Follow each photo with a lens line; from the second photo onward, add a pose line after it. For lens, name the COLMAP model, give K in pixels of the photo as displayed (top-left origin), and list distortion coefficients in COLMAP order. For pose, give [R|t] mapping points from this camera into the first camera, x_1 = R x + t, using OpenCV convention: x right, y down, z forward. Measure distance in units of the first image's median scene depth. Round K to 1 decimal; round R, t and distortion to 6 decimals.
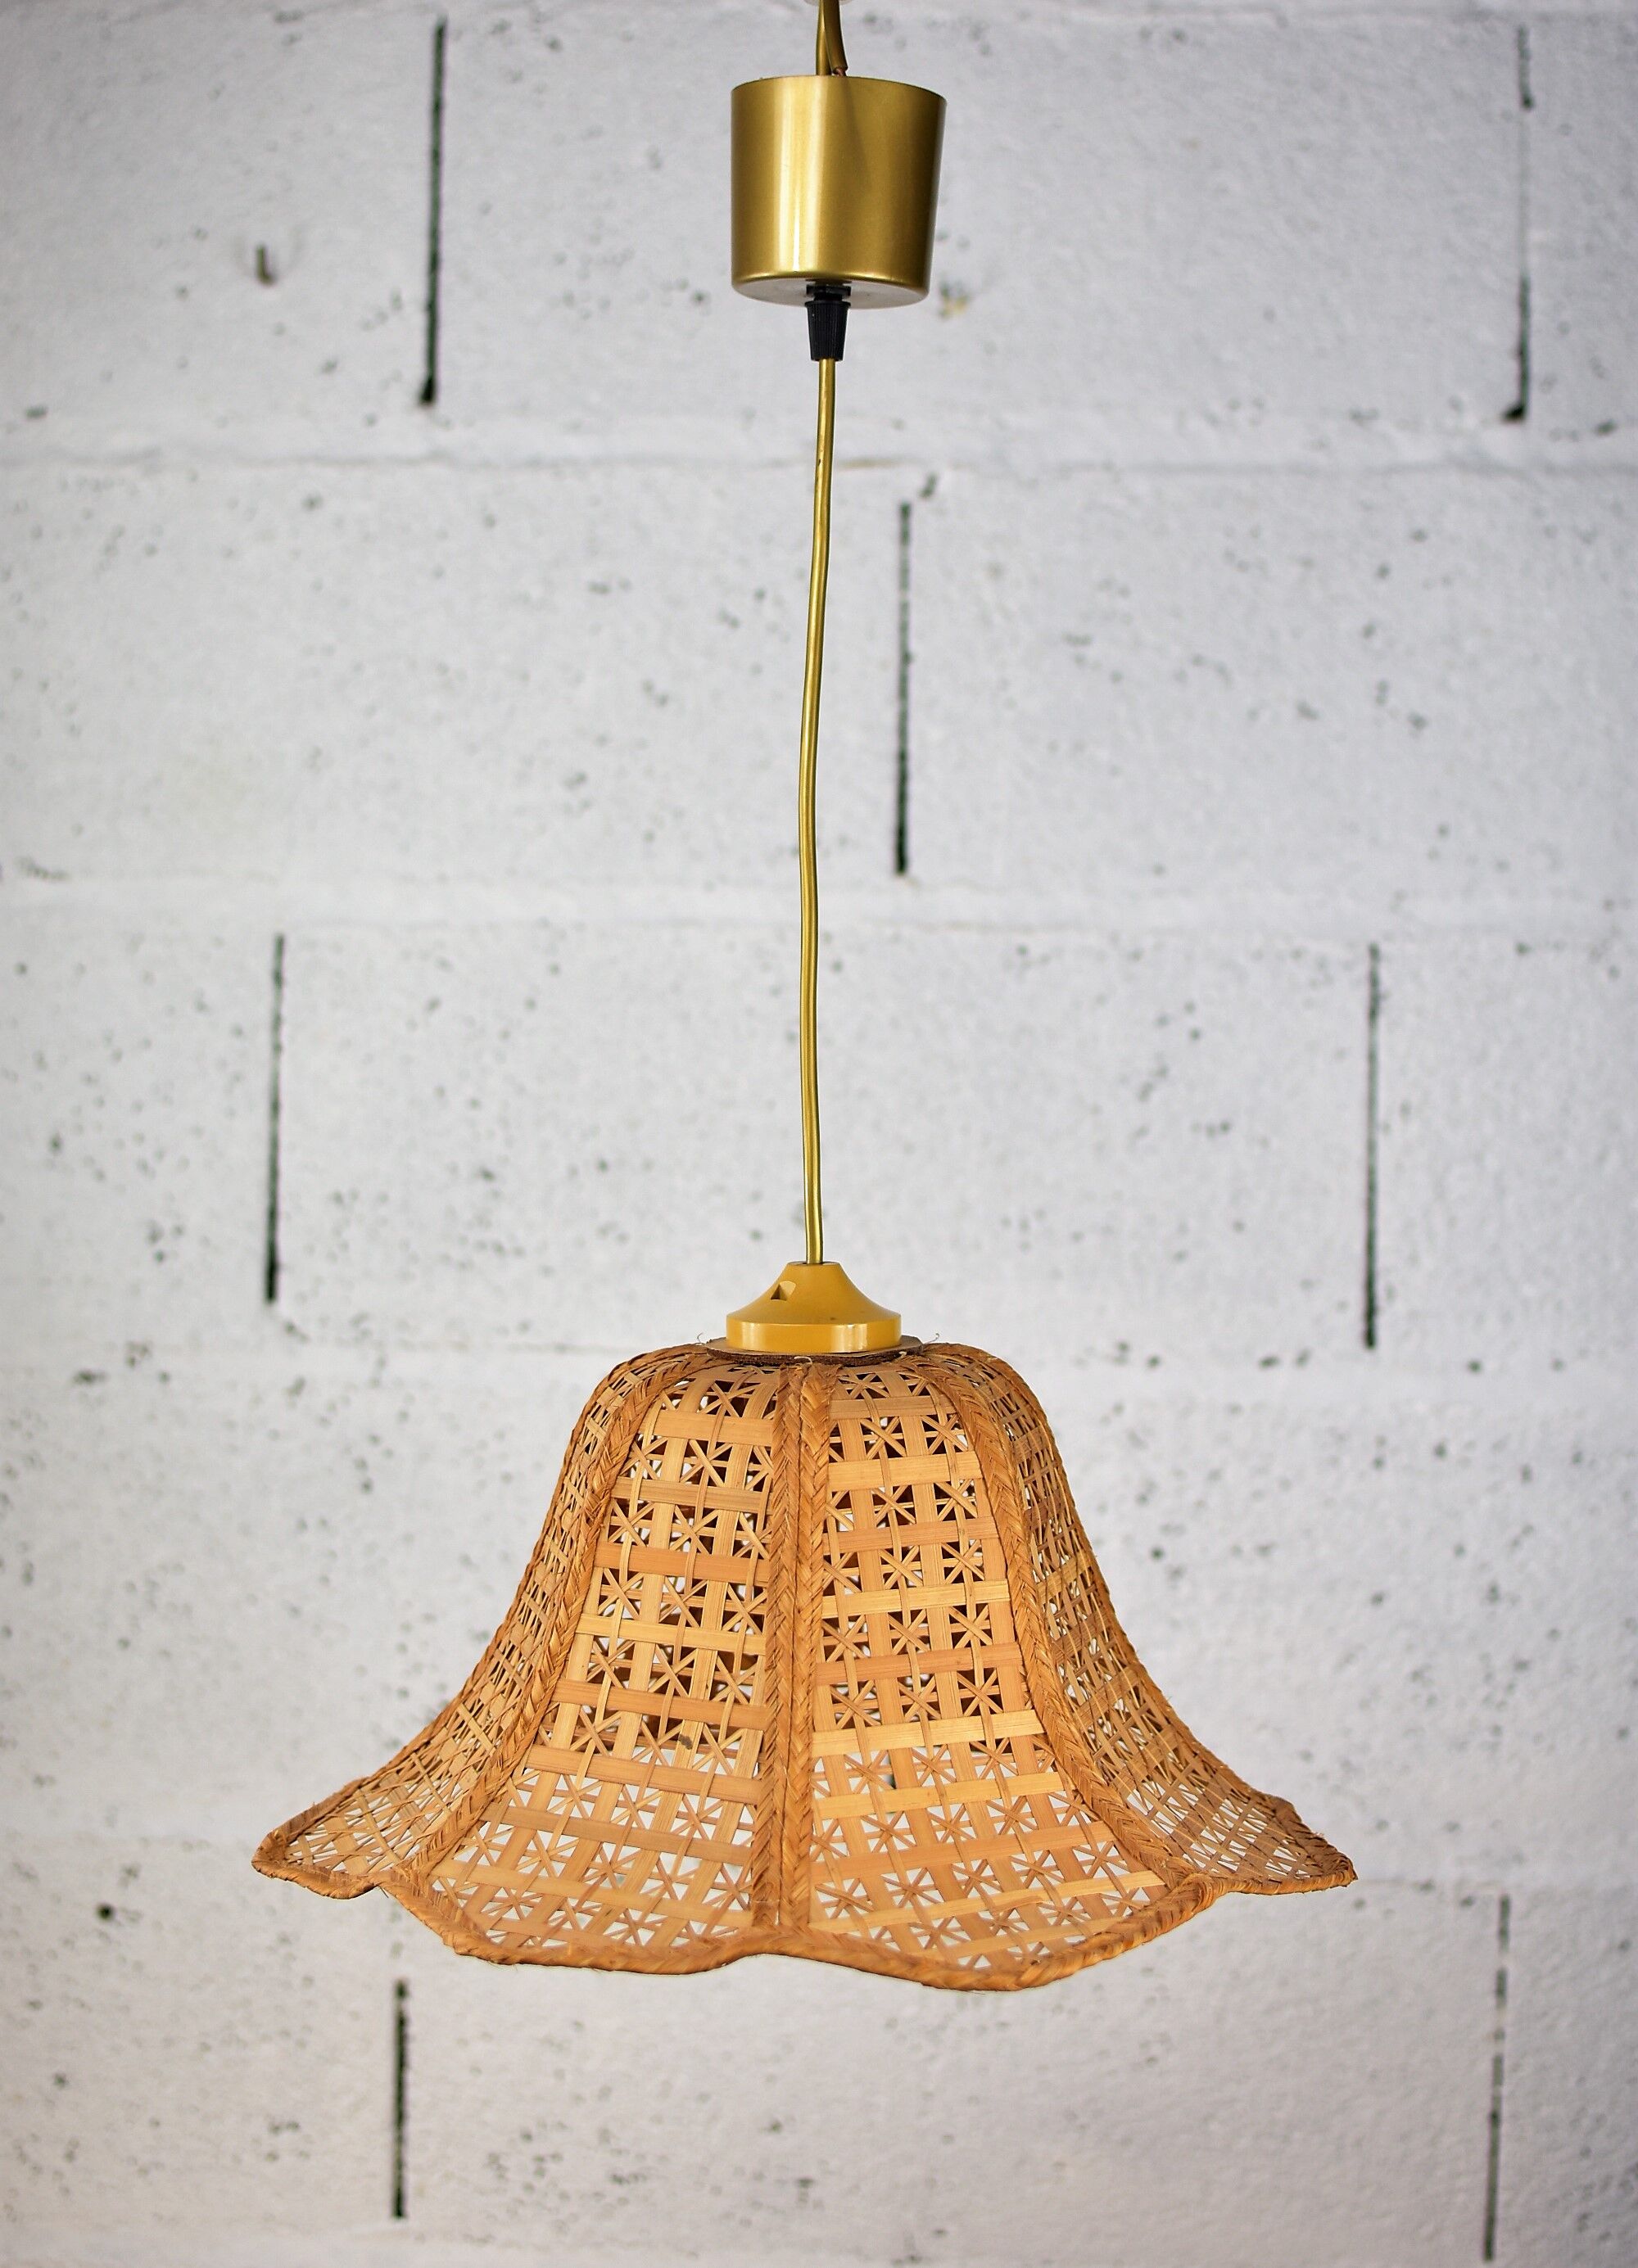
lens RADIAL K [[3352.1, 0, 819.0], [0, 3352.1, 1134.0], [0, 0, 1]] dist [-0.161346, 0.078386]
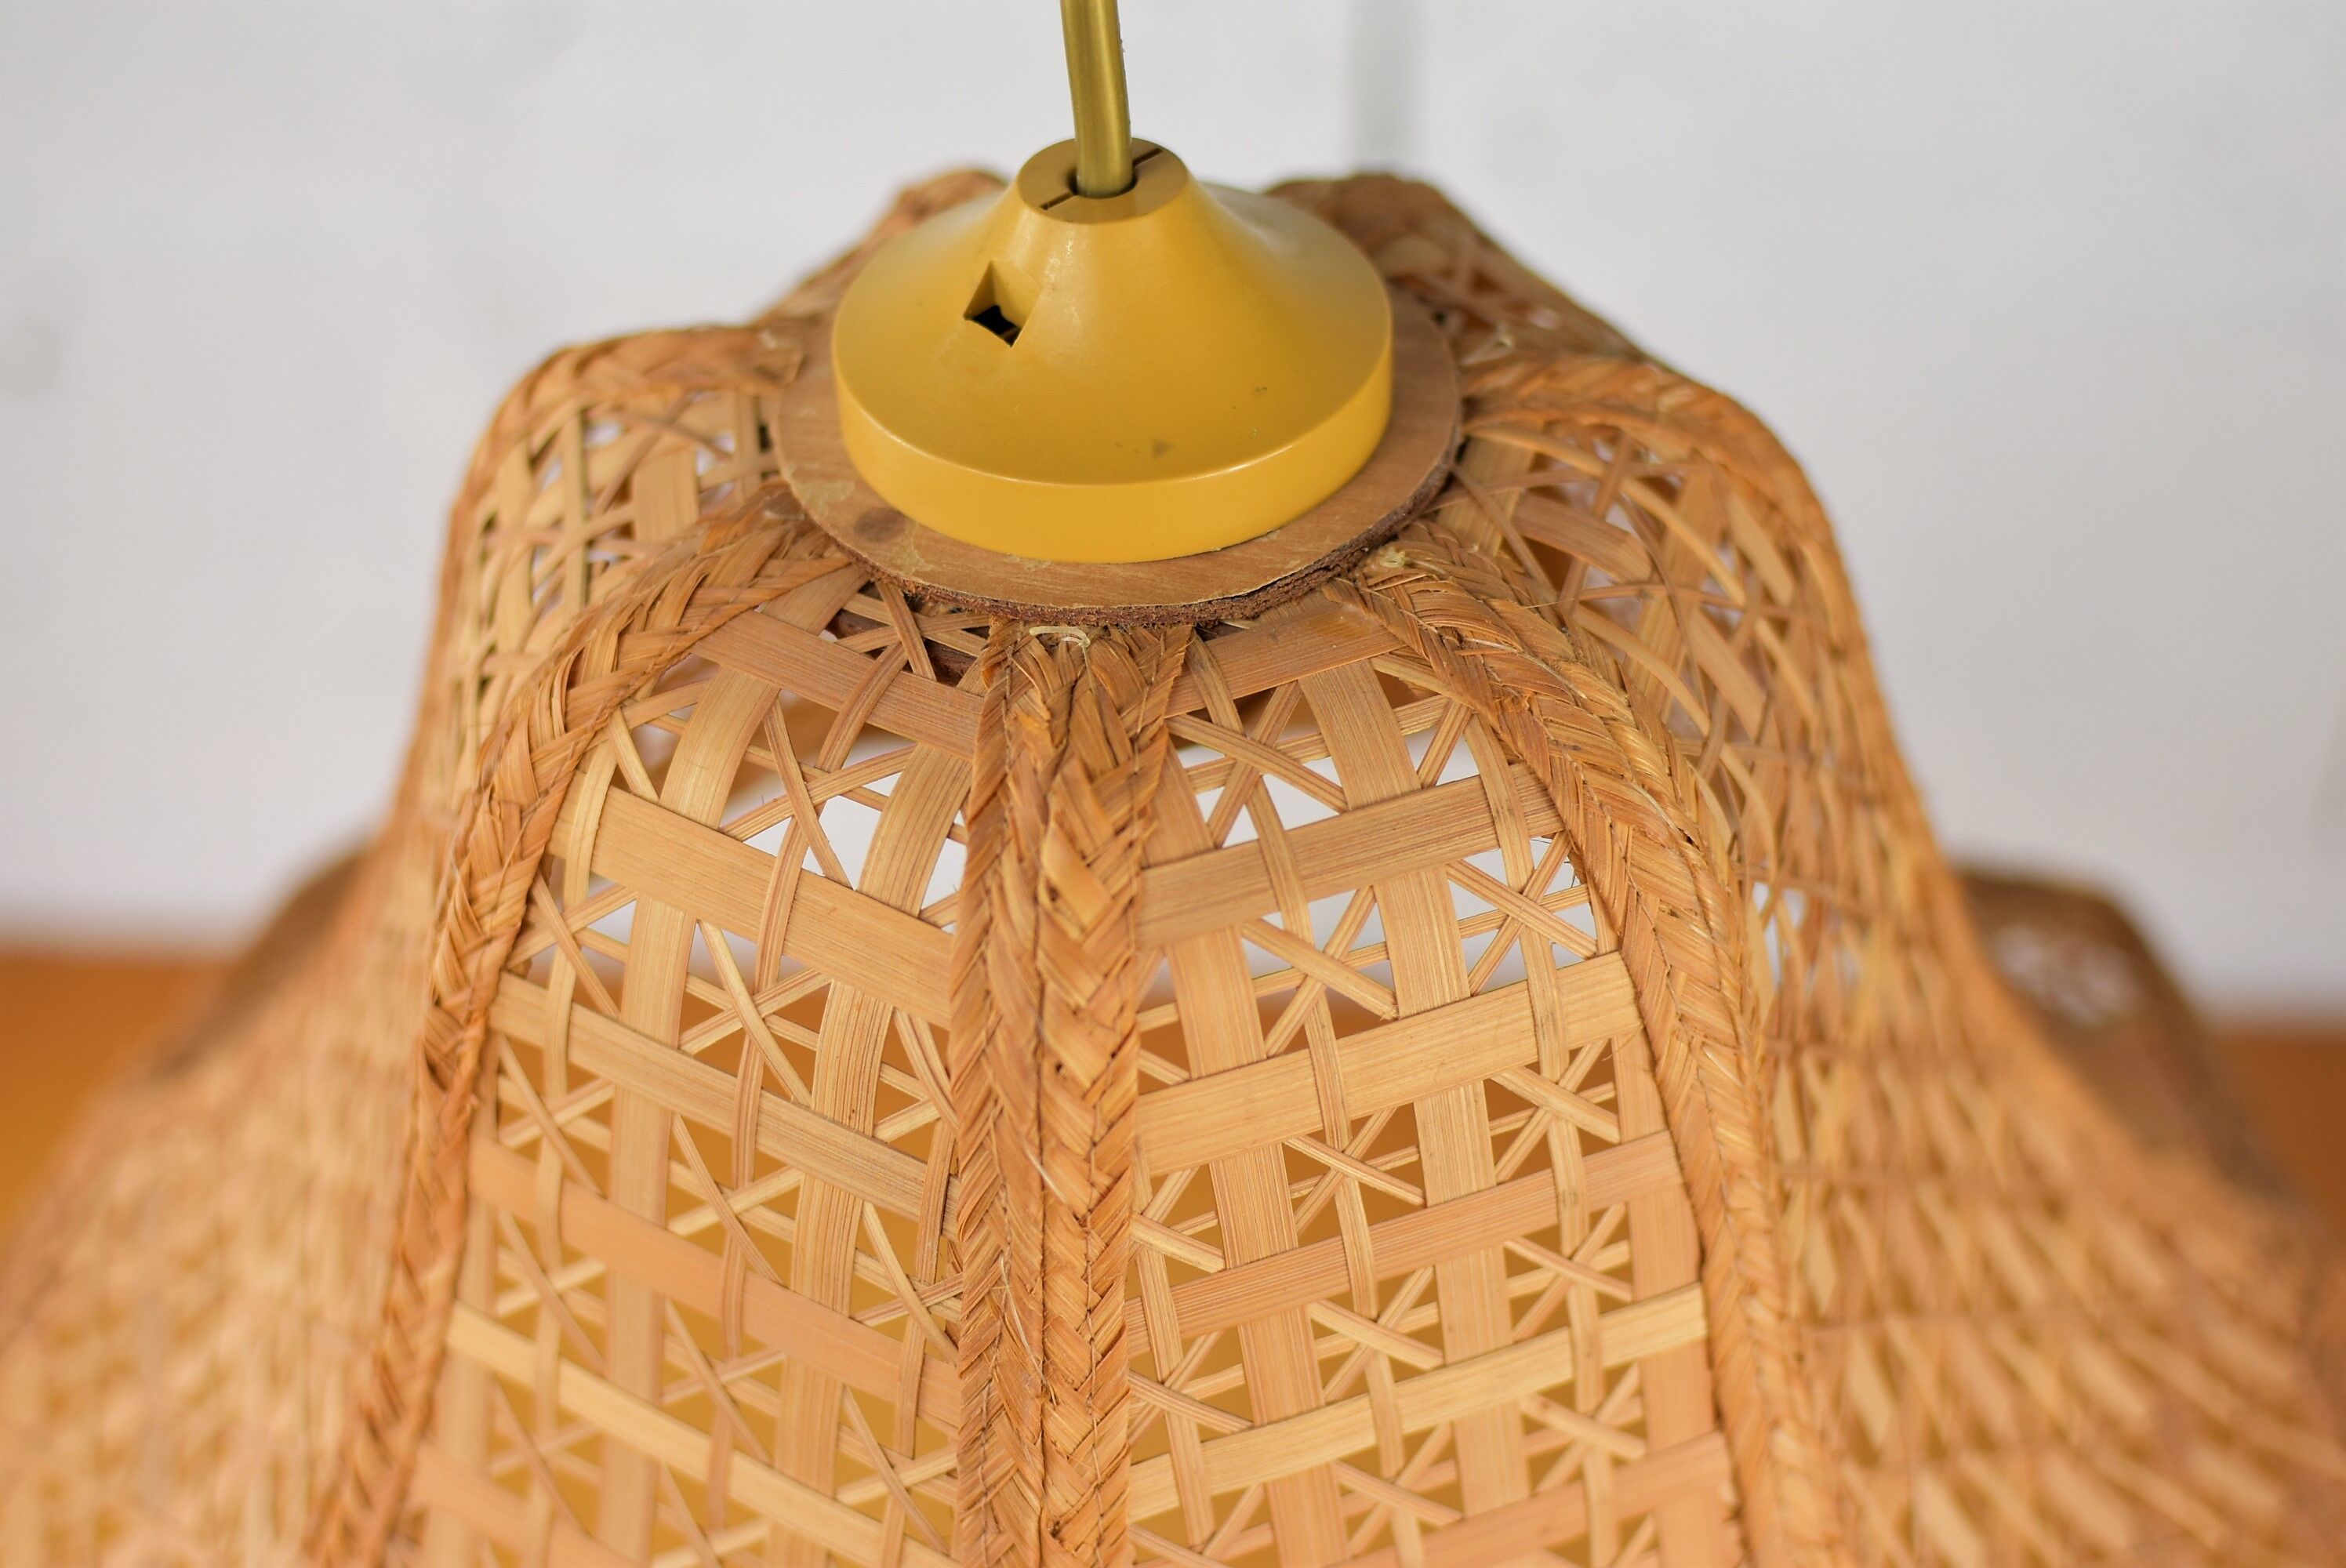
lens RADIAL K [[3245.1, 0, 1174.2], [0, 3245.1, 746.5], [0, 0, 1]] dist [-0.011748, -0.010364]
pose [[0.998689, -0.002842, -0.051111, 0.014312], [0.033619, 0.789366, 0.613002, -0.071848], [0.038603, -0.613916, 0.788427, 0.529877]]
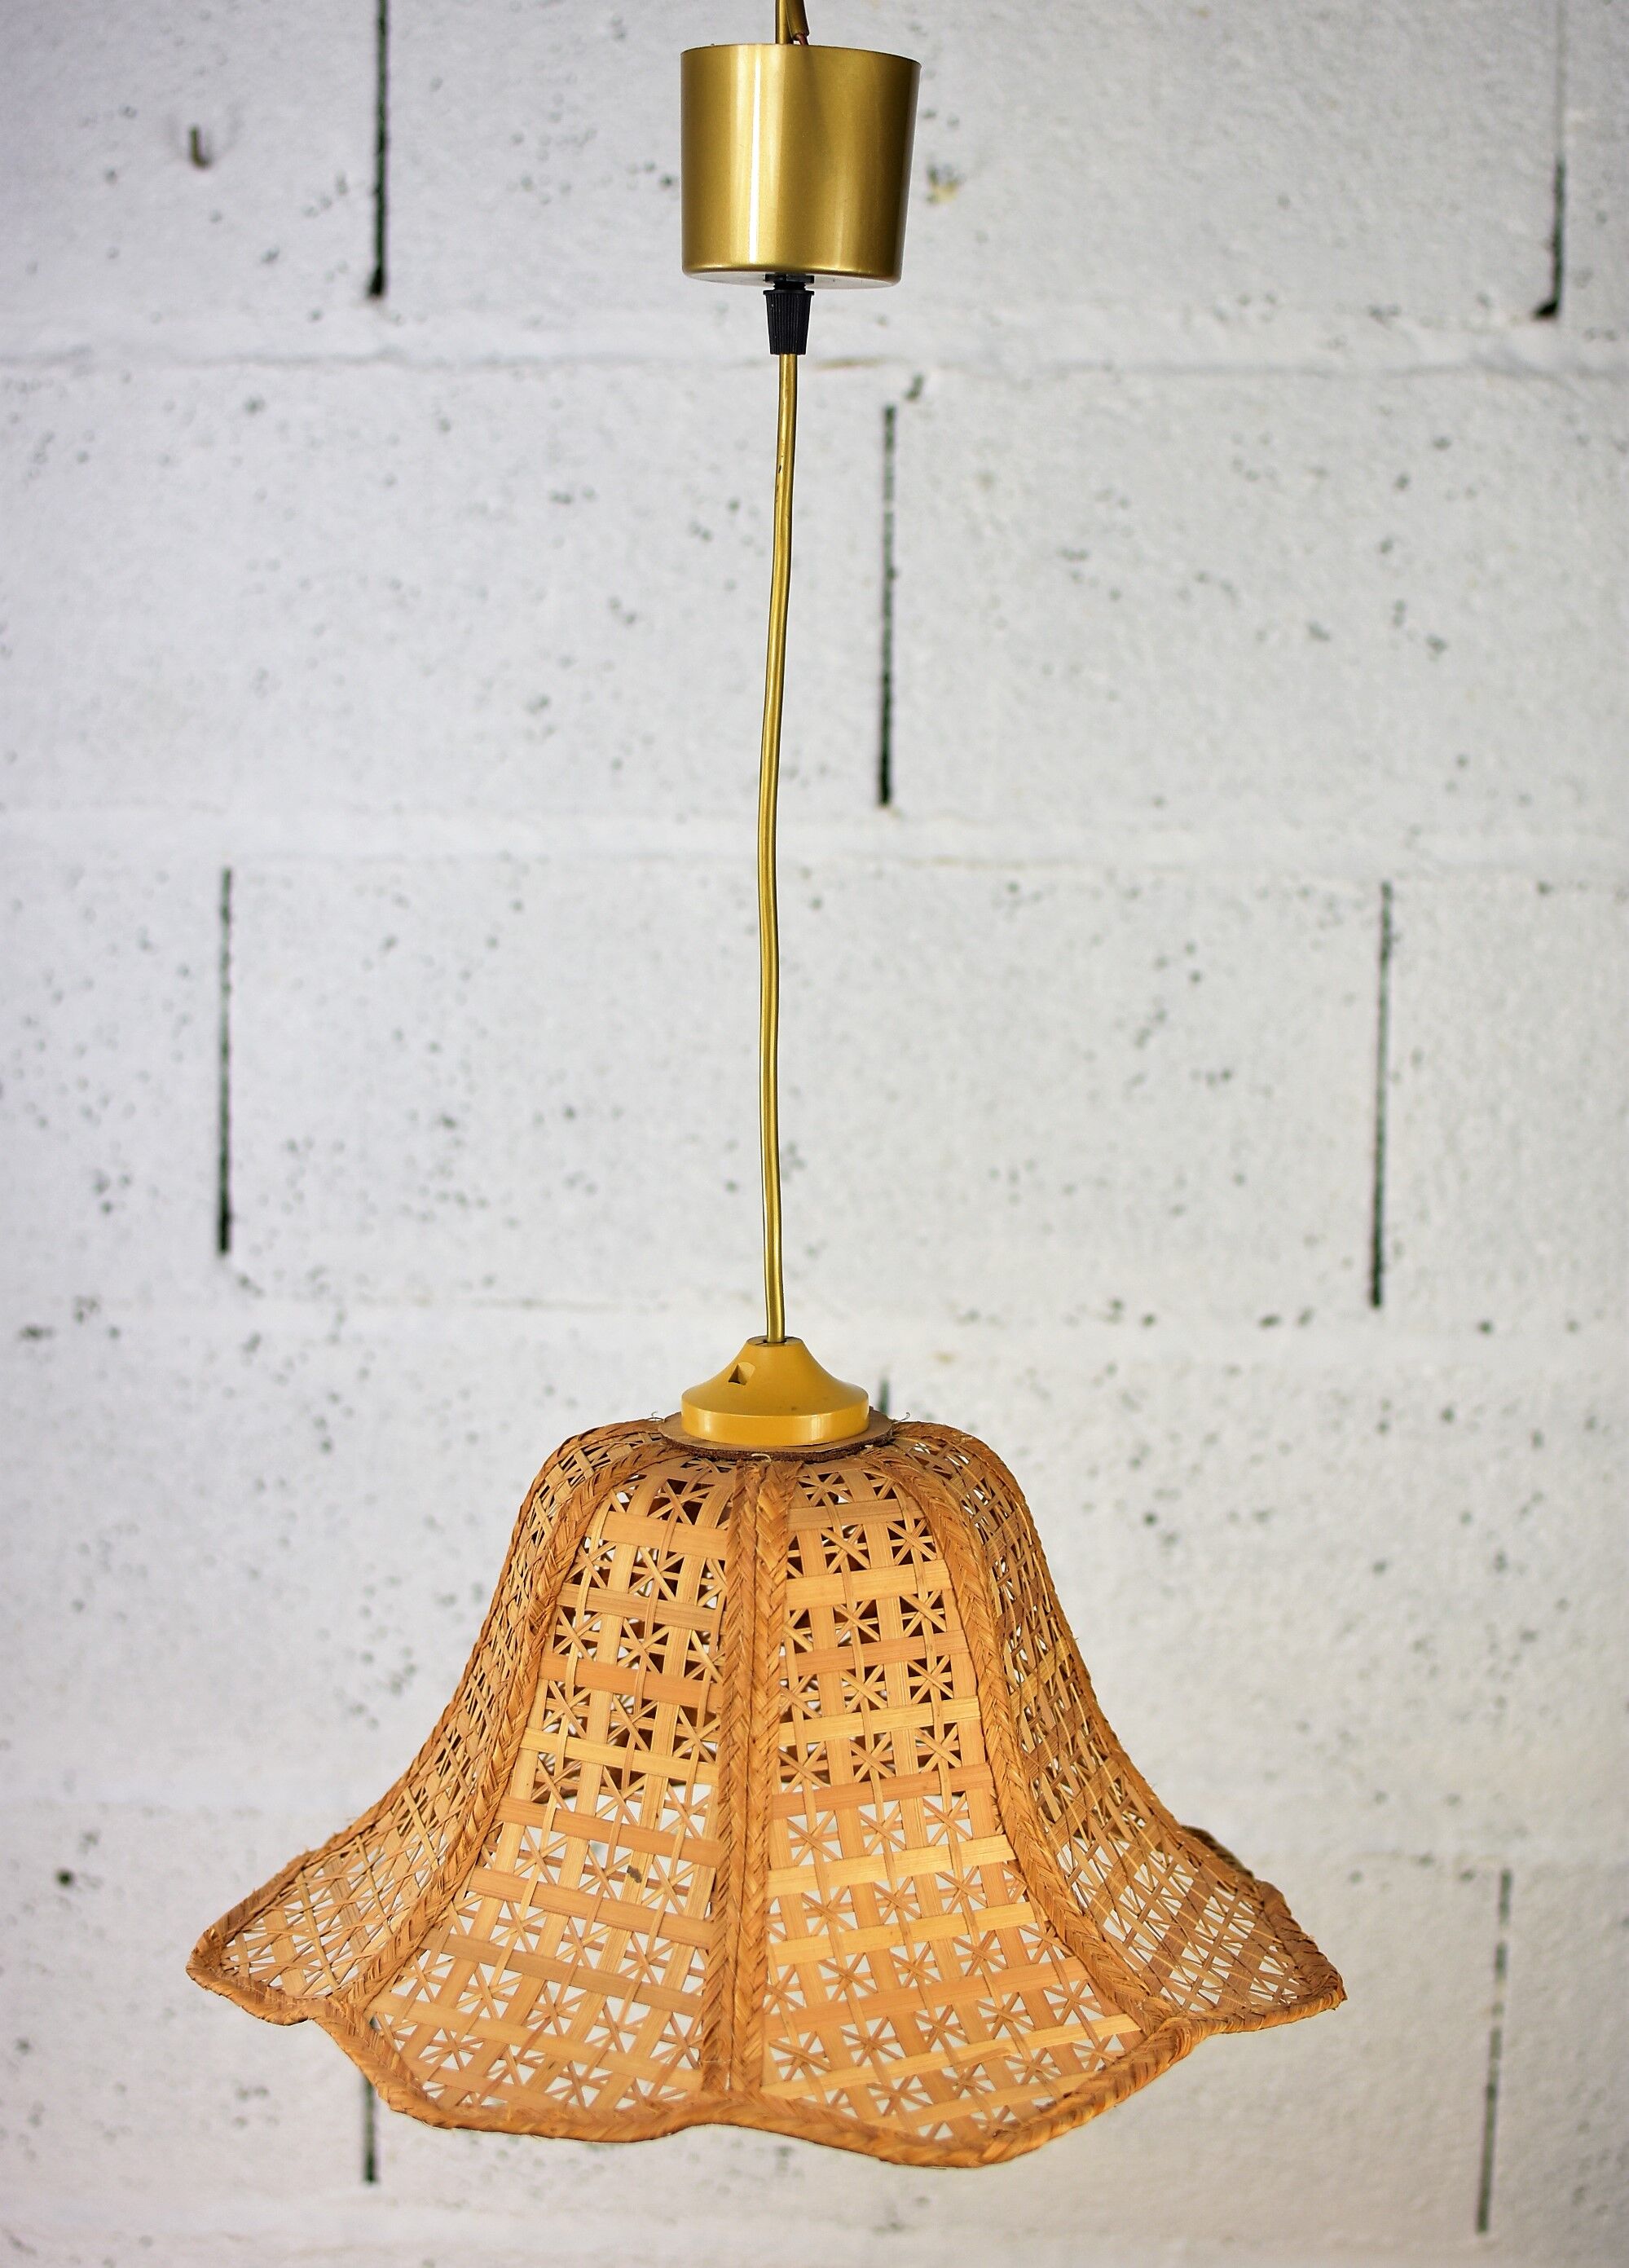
lens RADIAL K [[3351.6, 0, 814.5], [0, 3351.6, 1134.0], [0, 0, 1]] dist [-0.161346, 0.078386]
pose [[0.999975, 0.000390, -0.007096, 0.011654], [0.000311, 0.995140, 0.098471, -0.079036], [0.007100, -0.098471, 0.995115, 0.056078]]
